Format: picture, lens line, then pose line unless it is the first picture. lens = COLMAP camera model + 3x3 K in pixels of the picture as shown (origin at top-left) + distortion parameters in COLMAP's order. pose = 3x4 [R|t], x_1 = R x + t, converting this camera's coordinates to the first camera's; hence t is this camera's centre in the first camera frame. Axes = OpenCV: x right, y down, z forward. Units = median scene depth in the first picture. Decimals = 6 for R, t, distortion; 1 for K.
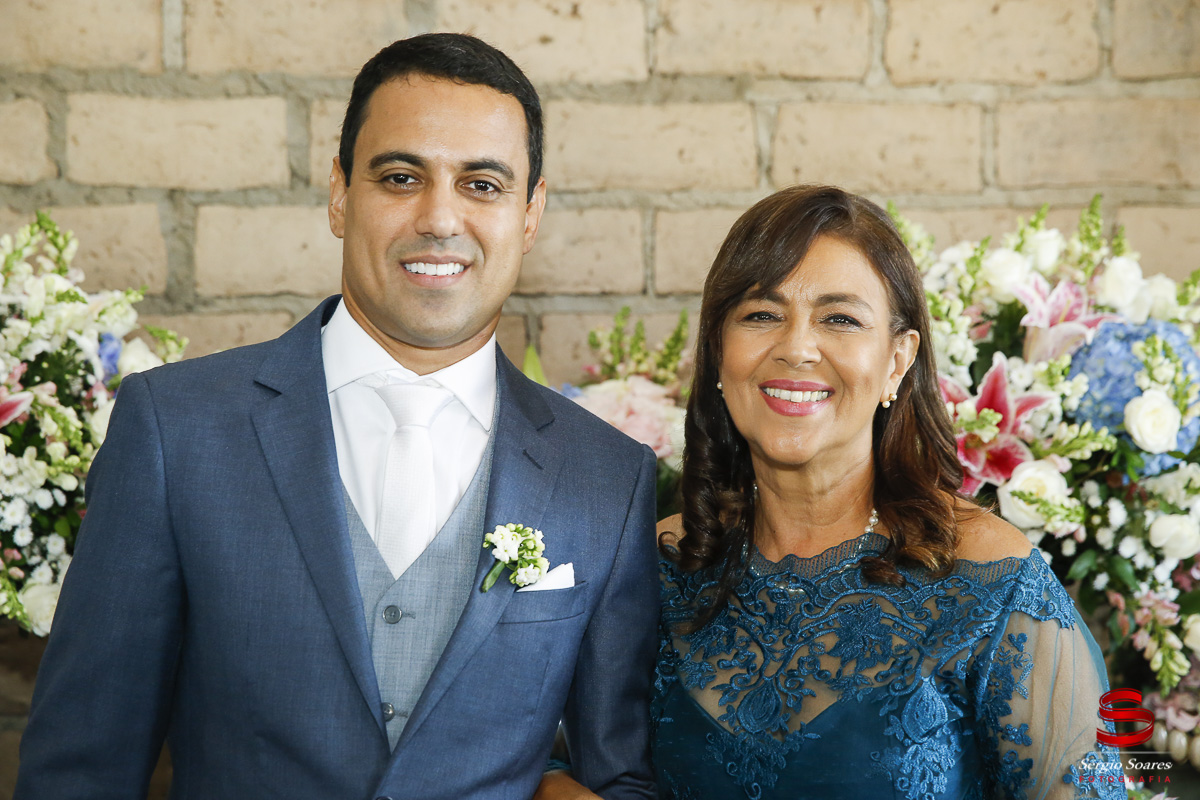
lens RADIAL K [[2187.4, 0, 600.0], [0, 2187.4, 400.0], [0, 0, 1]] dist [0.197472, 0.105580]
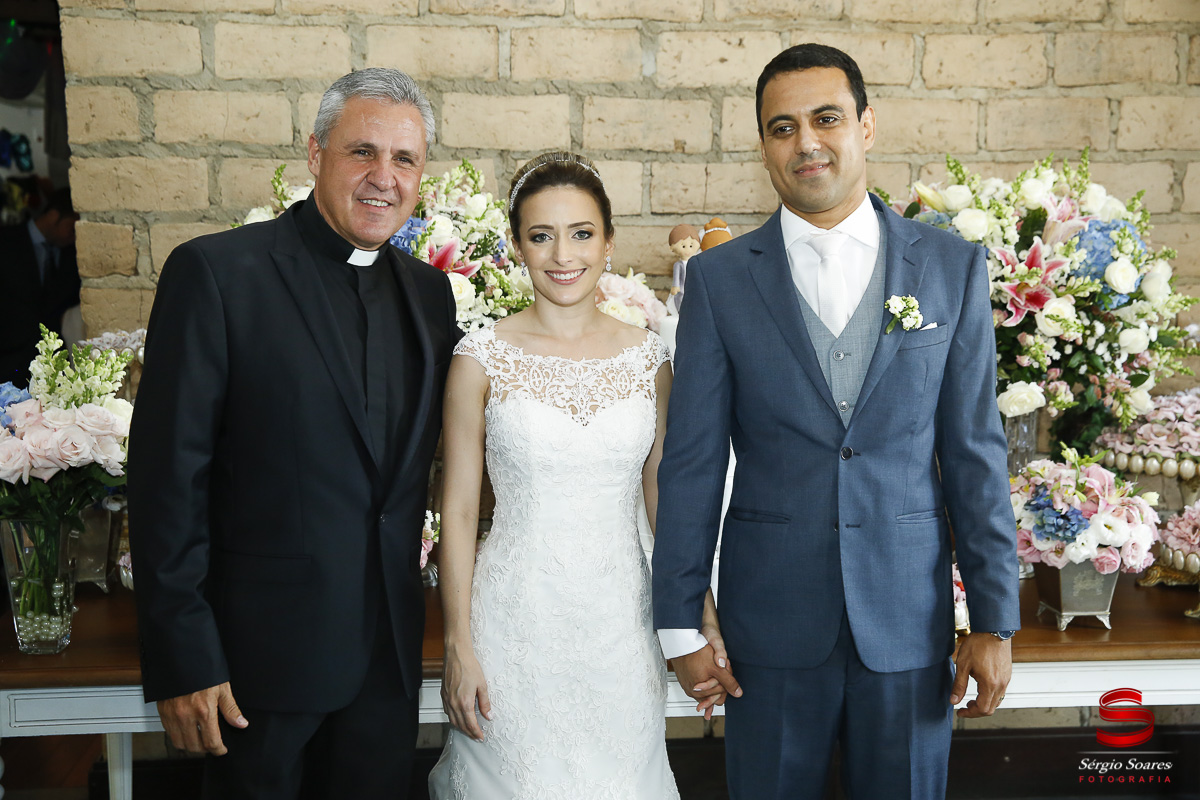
lens RADIAL K [[1439.1, 0, 600.0], [0, 1439.1, 400.0], [0, 0, 1]] dist [0.047080, 0.097251]
pose [[0.999431, -0.002855, 0.033615, -0.156526], [0.001024, 0.998521, 0.054361, 0.034762], [-0.033720, -0.054295, 0.997955, -0.107933]]
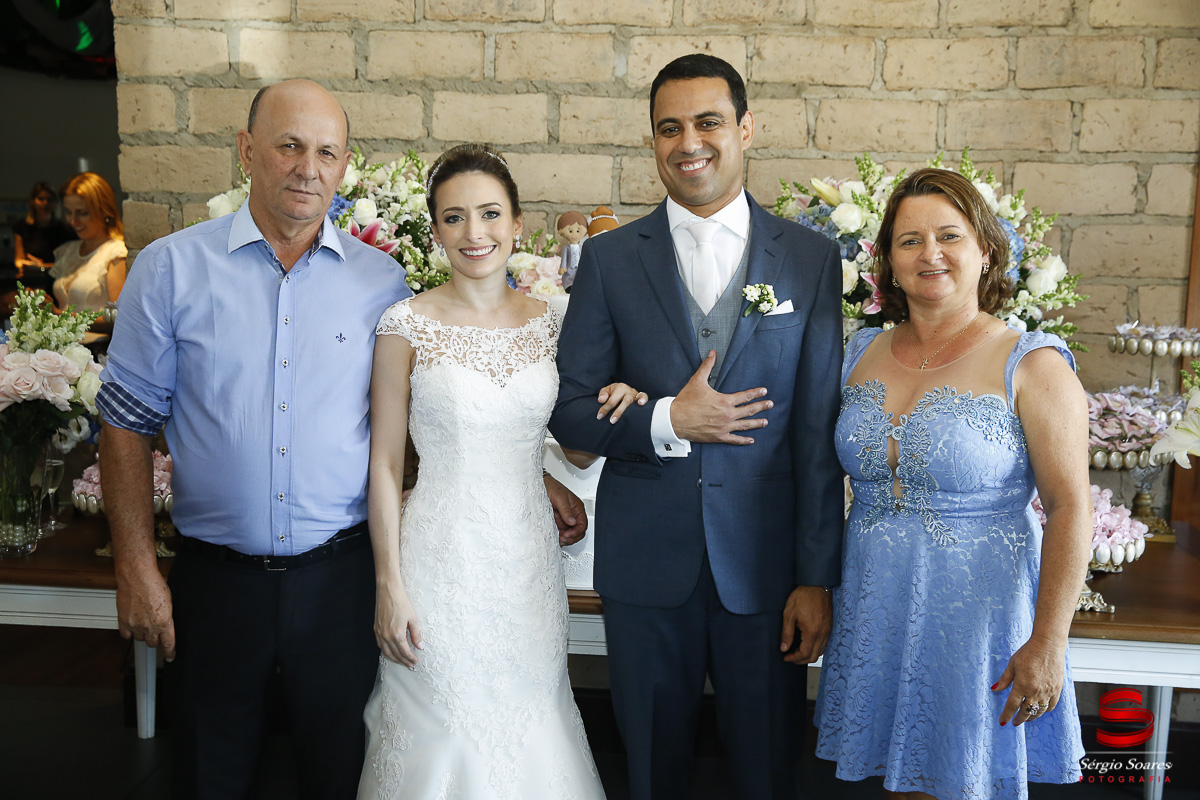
lens RADIAL K [[1407.8, 0, 600.0], [0, 1407.8, 400.0], [0, 0, 1]] dist [0.025073, 0.143516]
pose [[0.987798, 0.042710, -0.149770, 0.087445], [-0.033698, 0.997494, 0.062206, 0.042665], [0.152052, -0.056400, 0.986762, -0.166949]]
